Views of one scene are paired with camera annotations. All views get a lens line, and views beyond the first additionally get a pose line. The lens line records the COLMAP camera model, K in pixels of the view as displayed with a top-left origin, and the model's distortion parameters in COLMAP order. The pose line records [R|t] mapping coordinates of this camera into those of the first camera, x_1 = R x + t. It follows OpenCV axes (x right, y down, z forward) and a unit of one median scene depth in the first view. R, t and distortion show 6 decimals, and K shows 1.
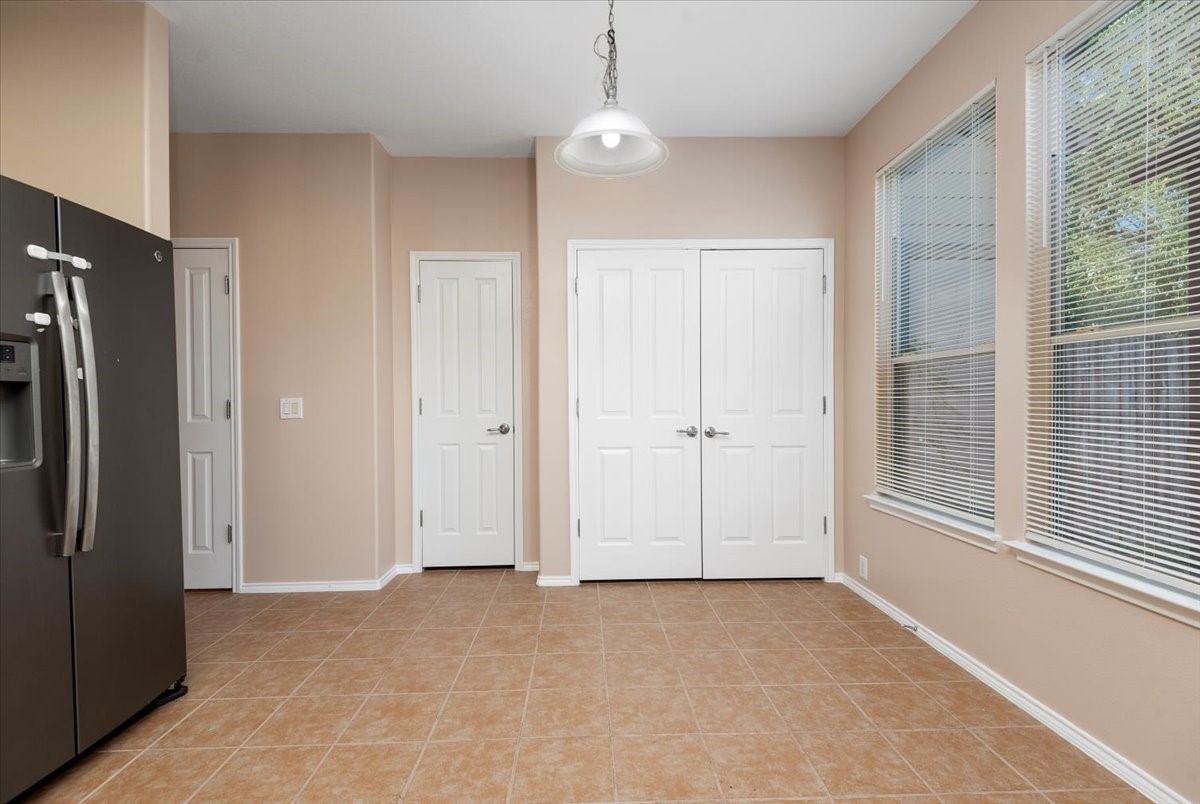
lens RADIAL K [[555.1, 0, 600.0], [0, 555.1, 402.0], [0, 0, 1]] dist [0.023075, -0.012919]
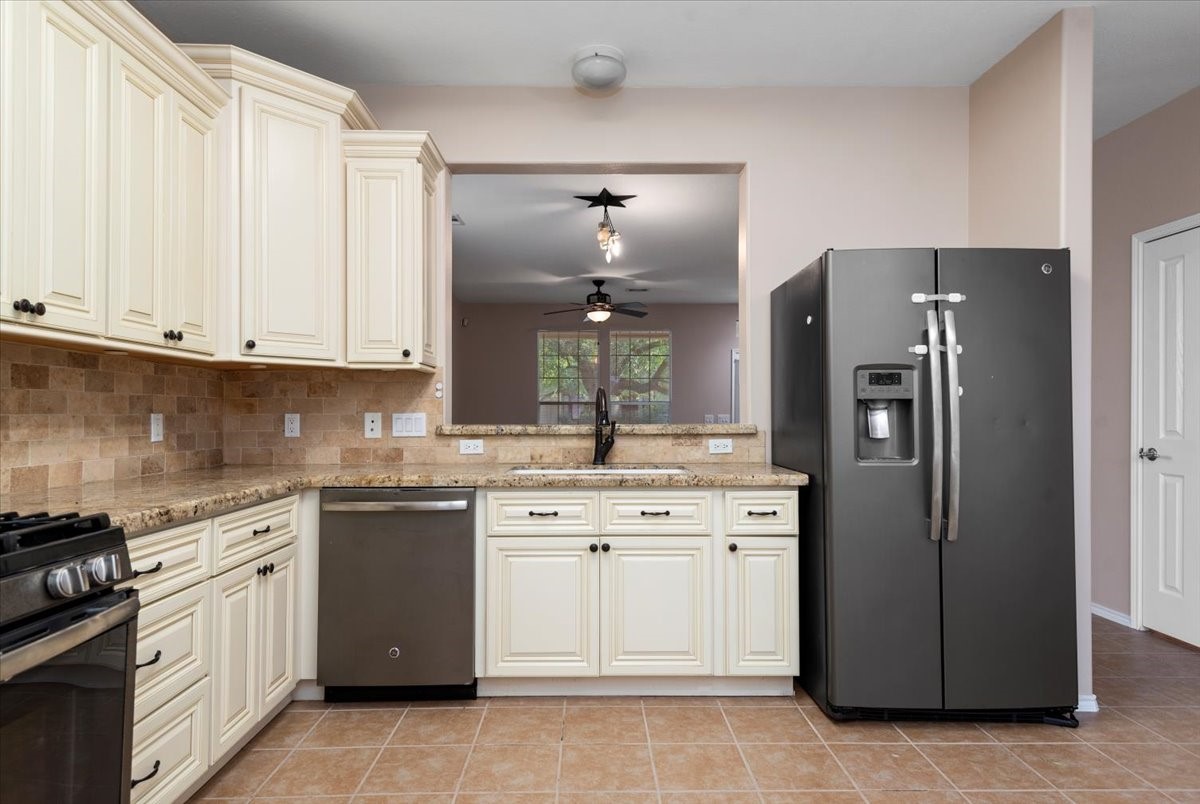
lens RADIAL K [[693.4, 0, 601.2], [0, 693.4, 412.0], [0, 0, 1]] dist [0.035640, -0.002005]
pose [[-0.008530, 0.004501, -0.999953, 0.520811], [-0.011002, 0.999929, 0.004595, -0.004330], [0.999903, 0.011041, -0.008479, 0.244853]]
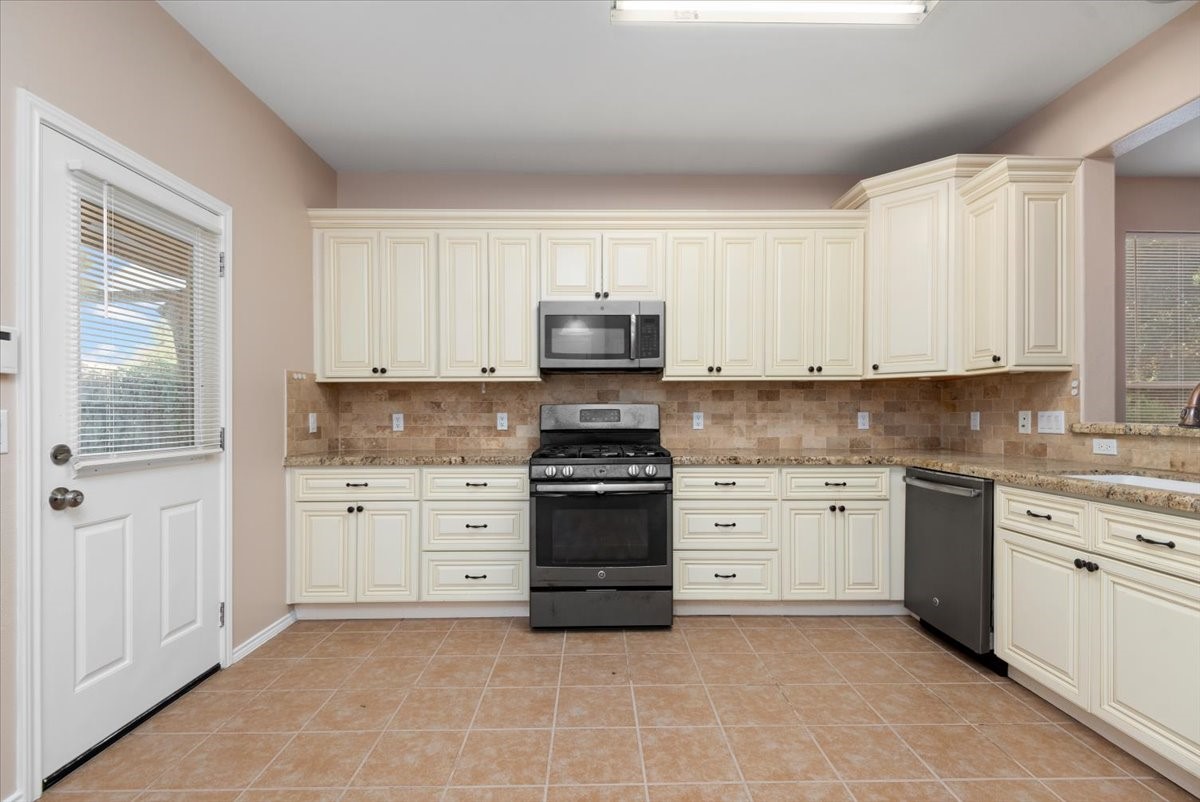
lens RADIAL K [[548.7, 0, 602.5], [0, 548.7, 412.9], [0, 0, 1]] dist [0.037918, -0.026910]
pose [[-0.999899, 0.010642, 0.009398, -0.070932], [0.010733, 0.999895, 0.009766, -0.010772], [-0.009293, 0.009865, -0.999908, 1.264494]]
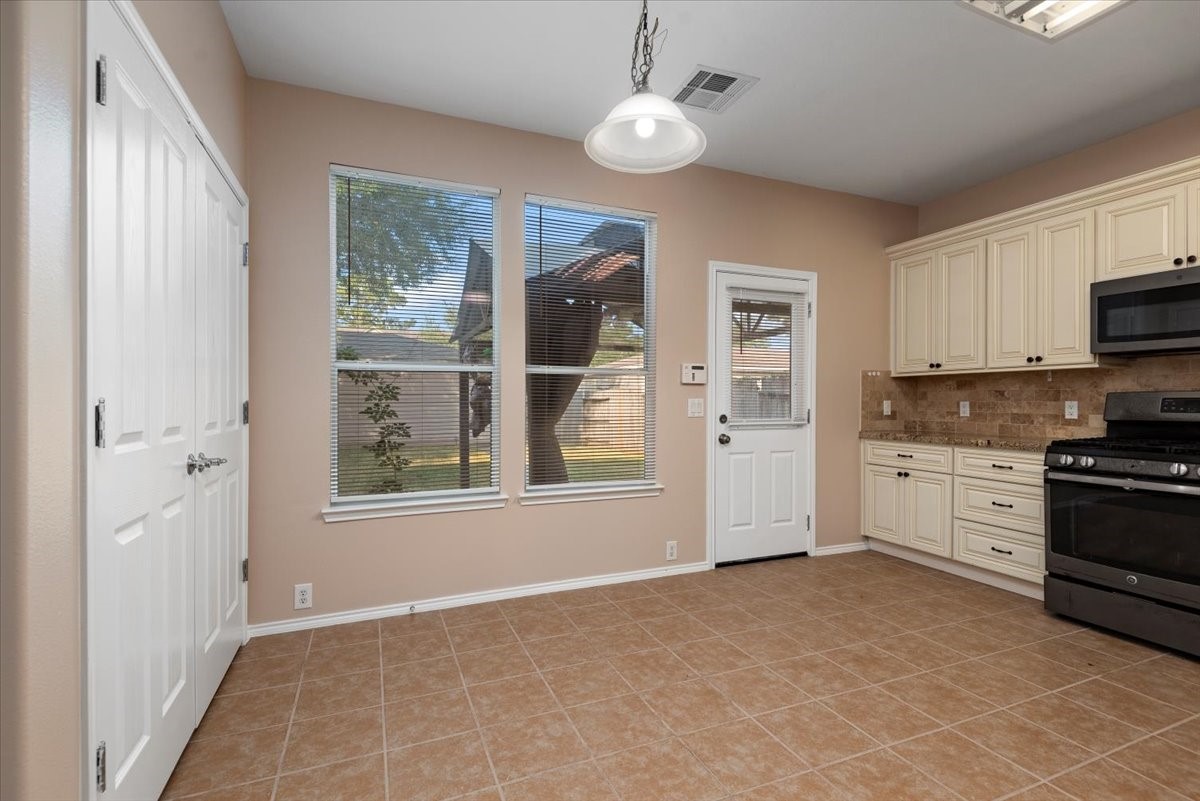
lens RADIAL K [[555.1, 0, 600.0], [0, 555.1, 400.5], [0, 0, 1]] dist [0.023075, -0.012919]
pose [[-0.365601, 0.005665, 0.930754, -0.881102], [0.008757, 0.999958, -0.002647, -0.007148], [-0.930730, 0.007183, -0.365635, 1.507168]]
